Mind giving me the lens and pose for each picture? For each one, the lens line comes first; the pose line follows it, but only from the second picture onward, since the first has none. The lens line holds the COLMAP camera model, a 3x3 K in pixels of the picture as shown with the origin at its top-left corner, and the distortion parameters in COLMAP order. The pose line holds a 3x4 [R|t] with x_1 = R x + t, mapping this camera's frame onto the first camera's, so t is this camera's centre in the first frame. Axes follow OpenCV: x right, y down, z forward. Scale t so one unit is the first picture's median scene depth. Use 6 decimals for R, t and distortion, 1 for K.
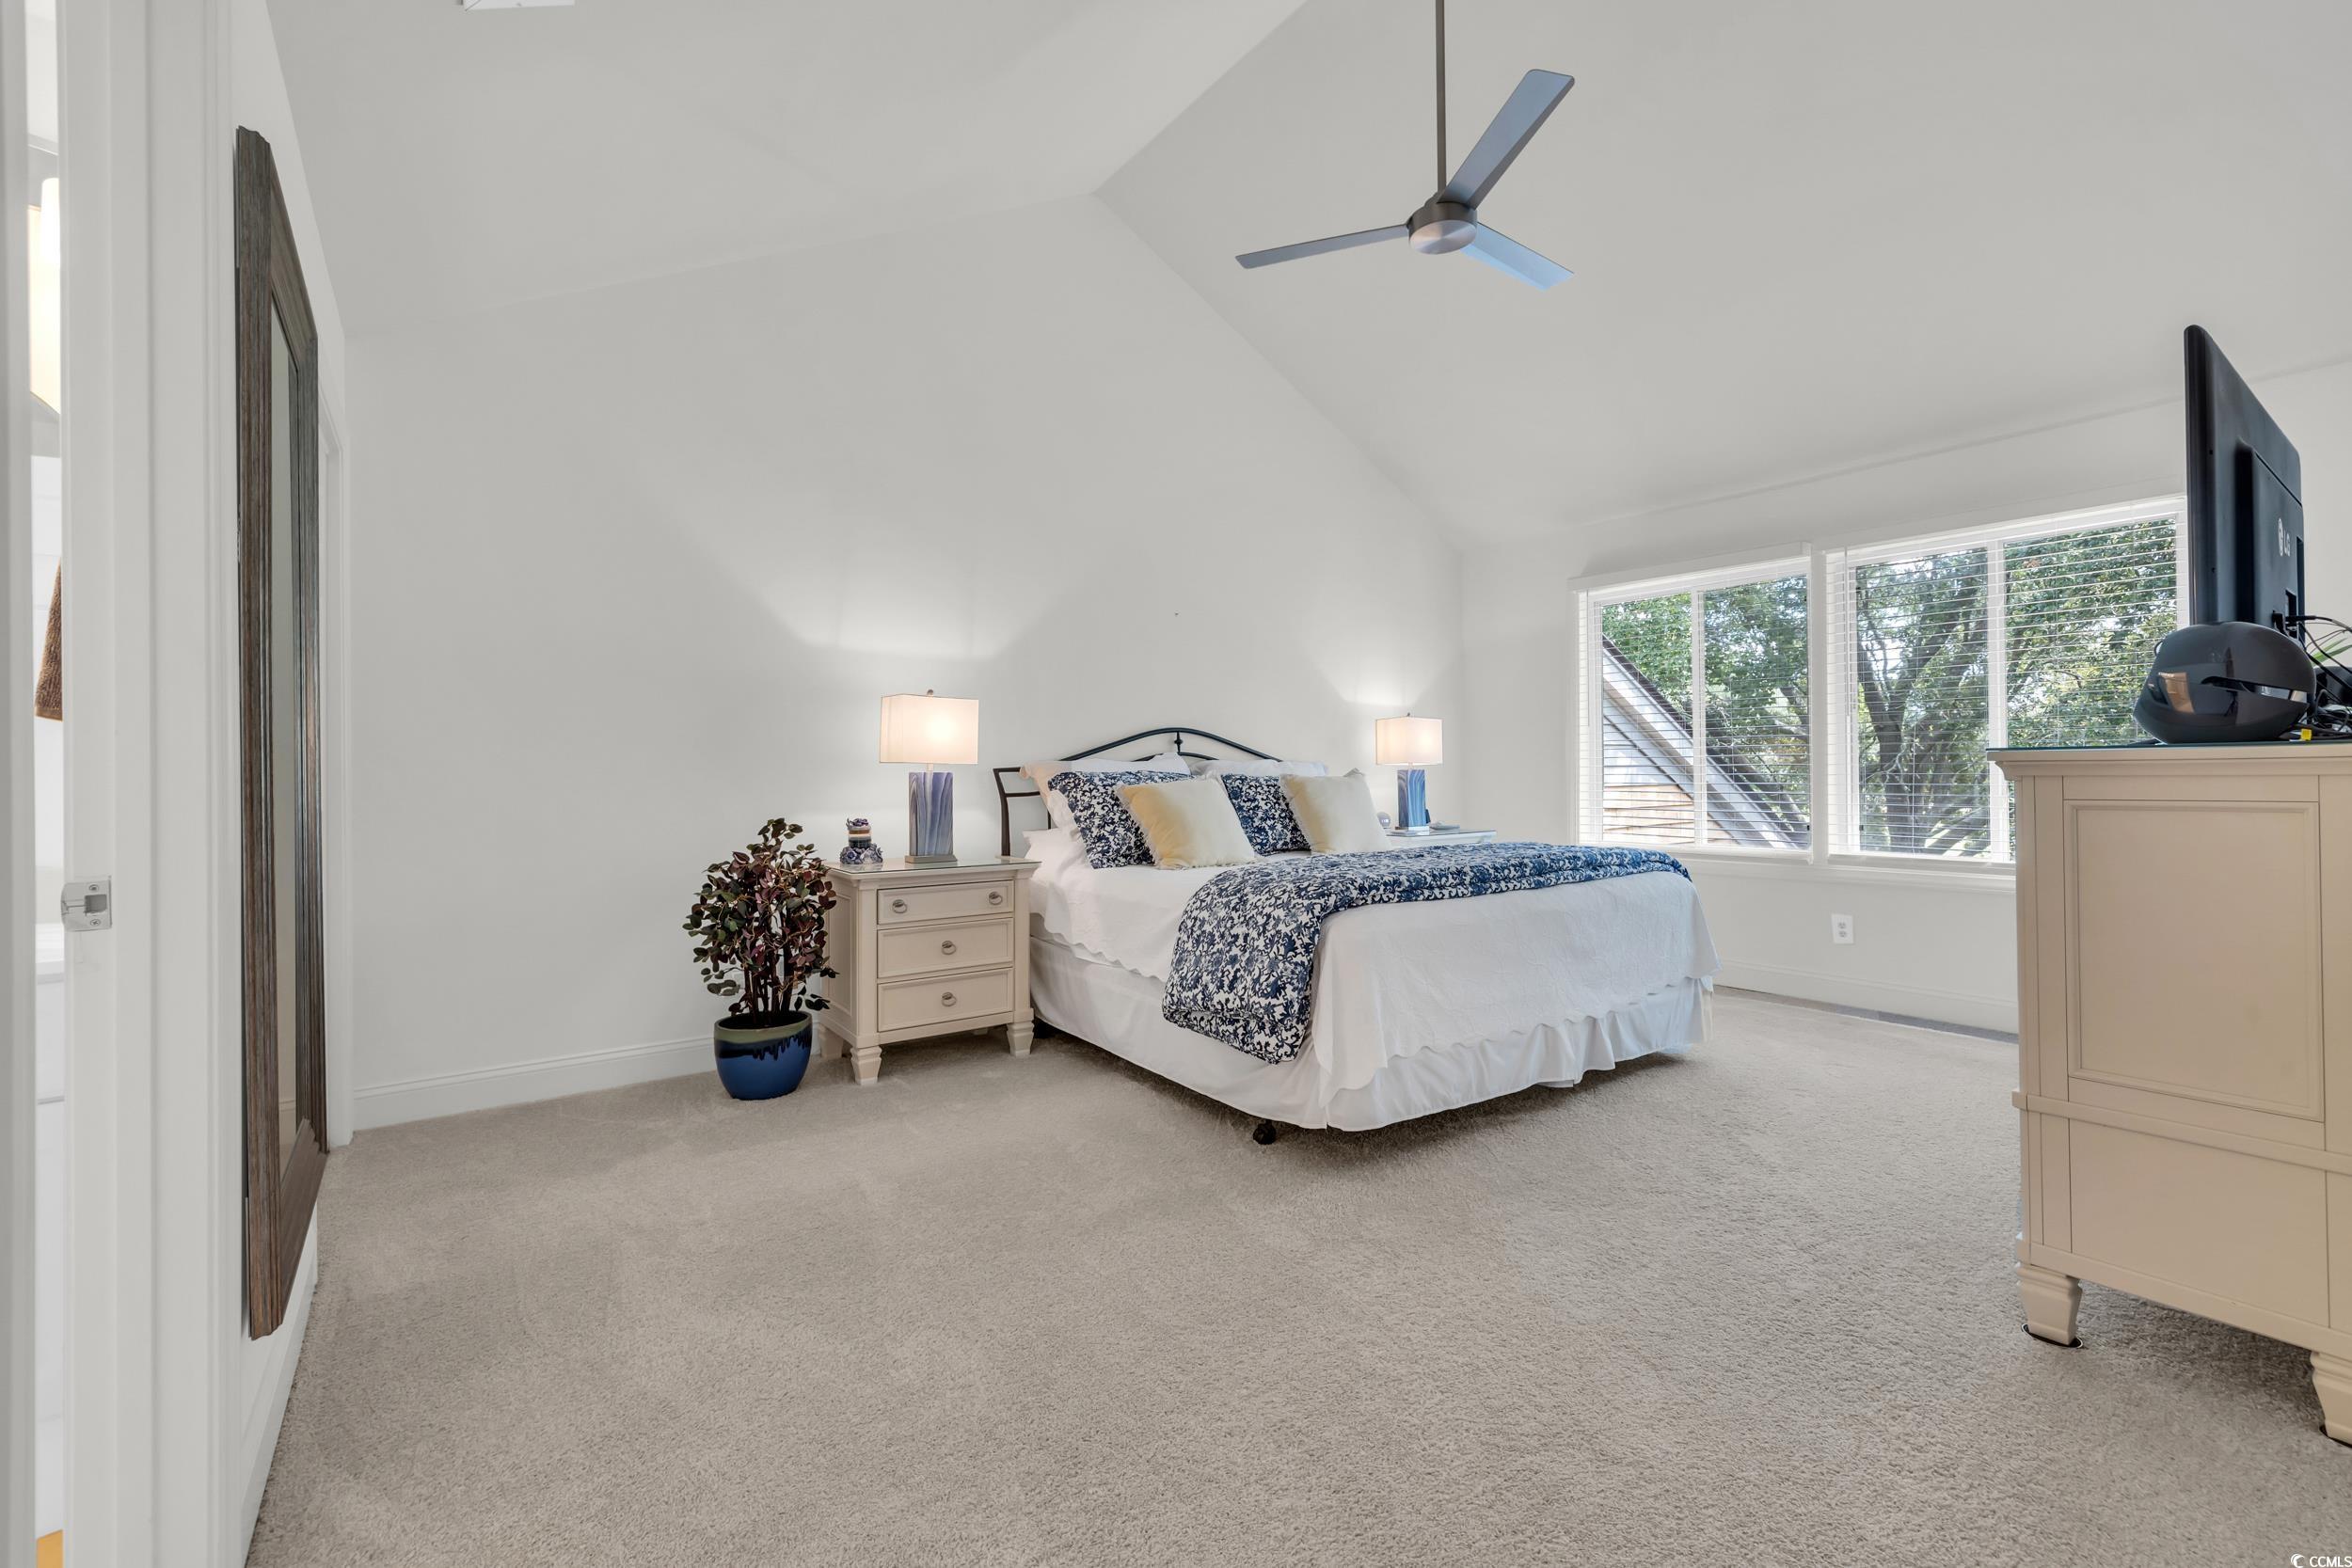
lens RADIAL K [[990.3, 0, 1175.8], [0, 990.3, 773.0], [0, 0, 1]] dist [-0.000022, -0.000414]
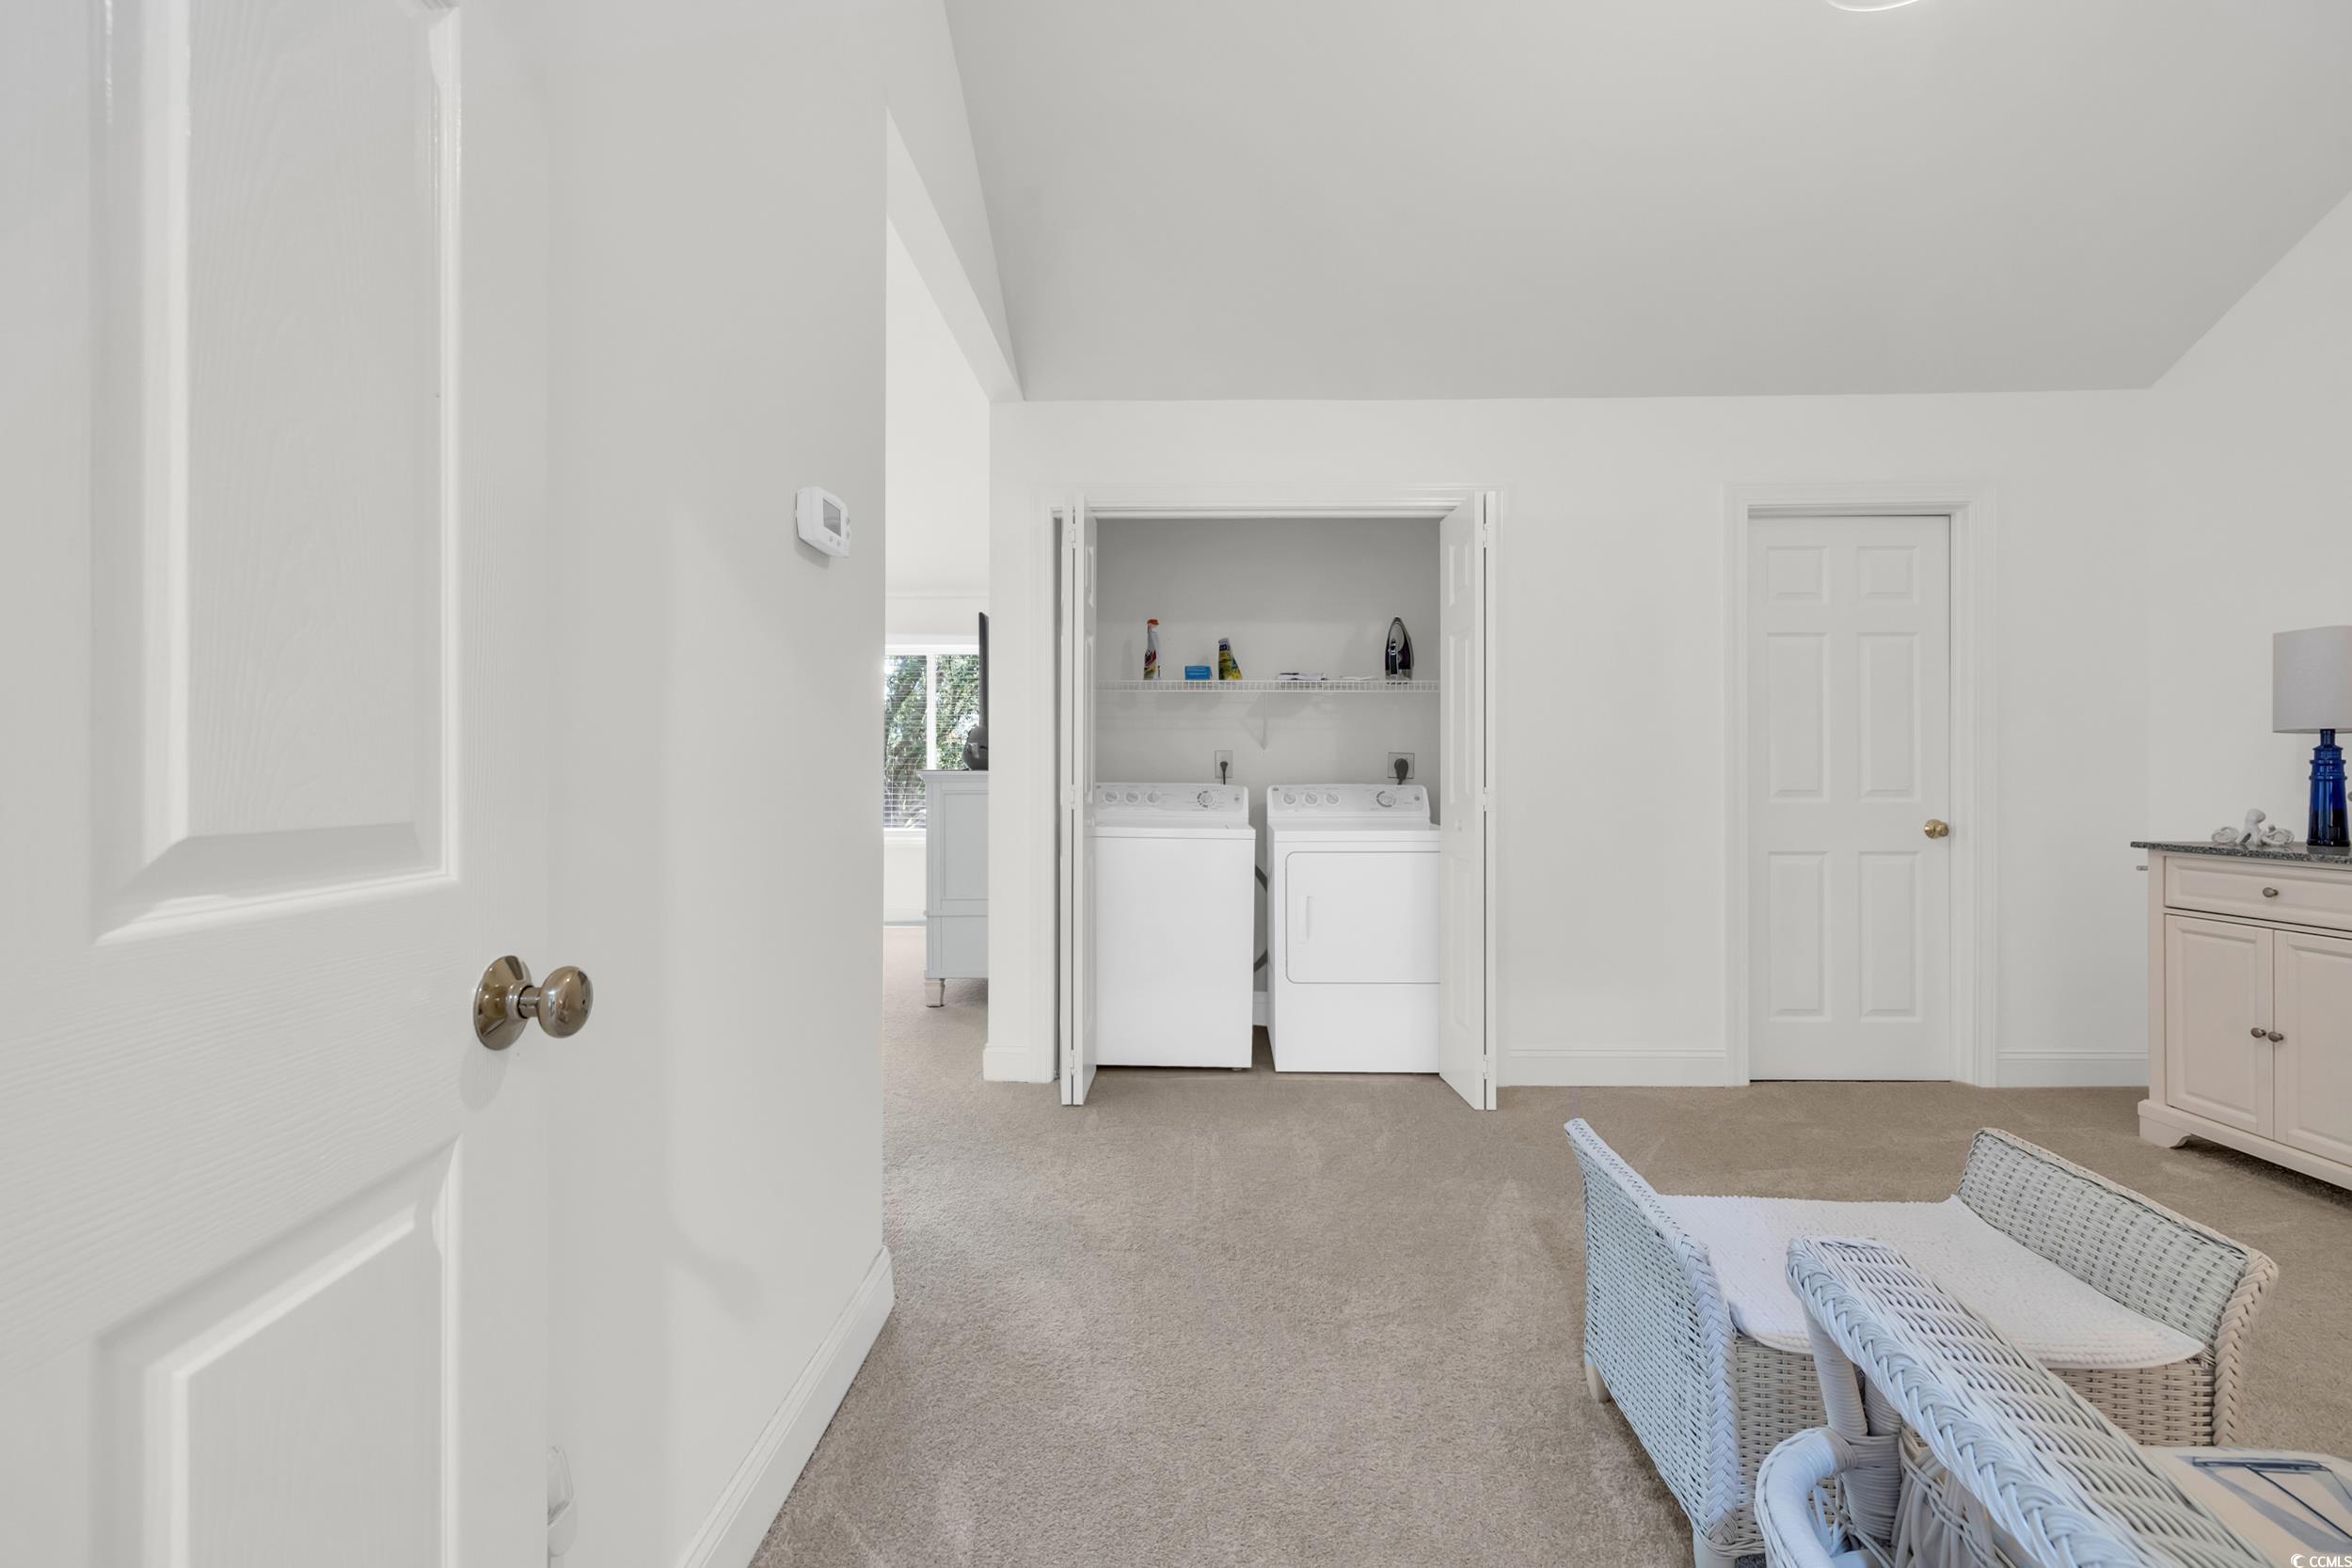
lens RADIAL K [[990.3, 0, 1175.7], [0, 990.3, 779.7], [0, 0, 1]] dist [-0.000022, -0.000414]
pose [[0.609624, 0.006240, 0.792666, -0.119463], [-0.005171, 0.999979, -0.003895, 0.000837], [-0.792674, -0.001725, 0.609643, -0.164786]]
